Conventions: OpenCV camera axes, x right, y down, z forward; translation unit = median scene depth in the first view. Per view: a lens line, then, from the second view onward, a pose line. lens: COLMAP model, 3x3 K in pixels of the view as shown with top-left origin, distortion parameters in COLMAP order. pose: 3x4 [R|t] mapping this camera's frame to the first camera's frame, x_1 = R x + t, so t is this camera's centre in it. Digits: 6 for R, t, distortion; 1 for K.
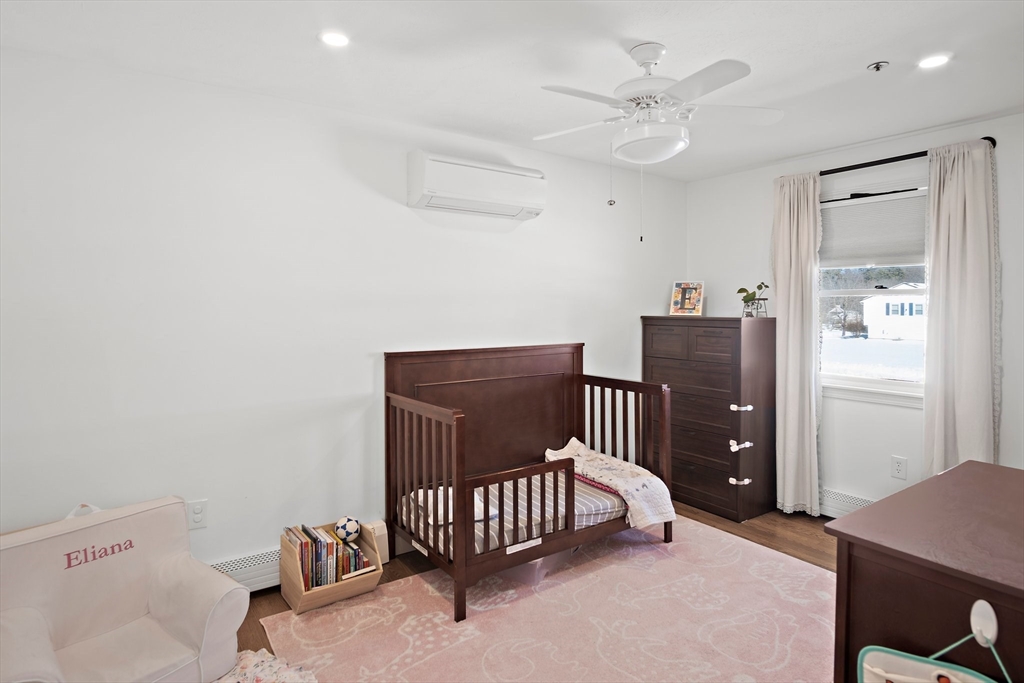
lens RADIAL K [[551.8, 0, 505.5], [0, 551.8, 350.5], [0, 0, 1]] dist [-0.063731, 0.000427]
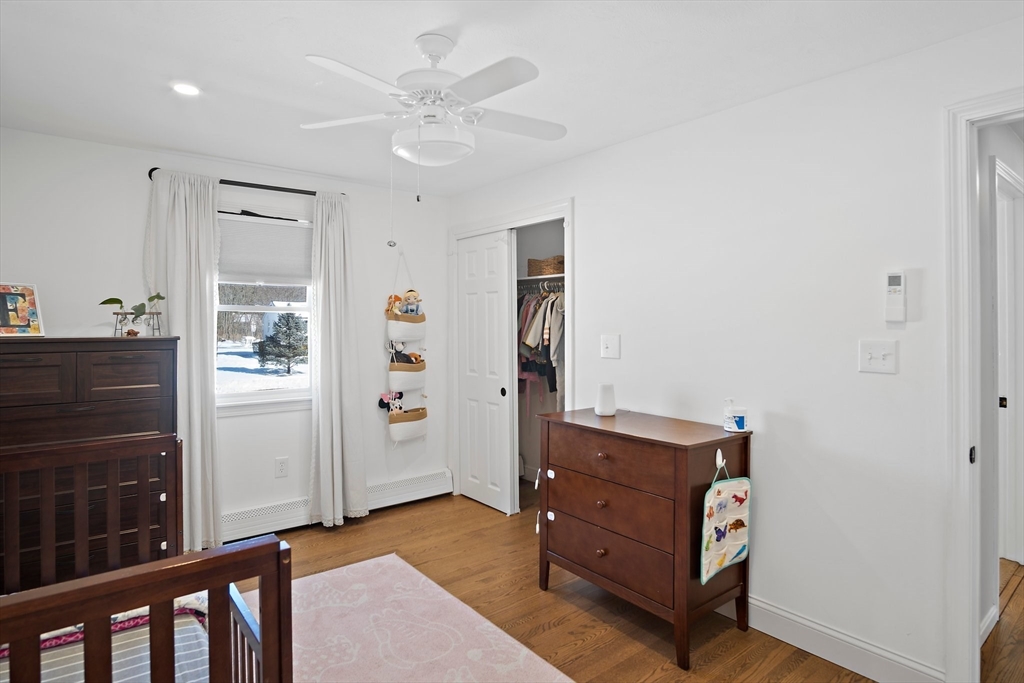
lens RADIAL K [[545.5, 0, 512.0], [0, 545.5, 341.5], [0, 0, 1]] dist [-0.000076, 0.000946]
pose [[-0.085443, -0.029772, 0.995898, -0.395629], [0.082192, 0.995936, 0.036825, -0.040073], [-0.992947, 0.085001, -0.082649, 0.558792]]
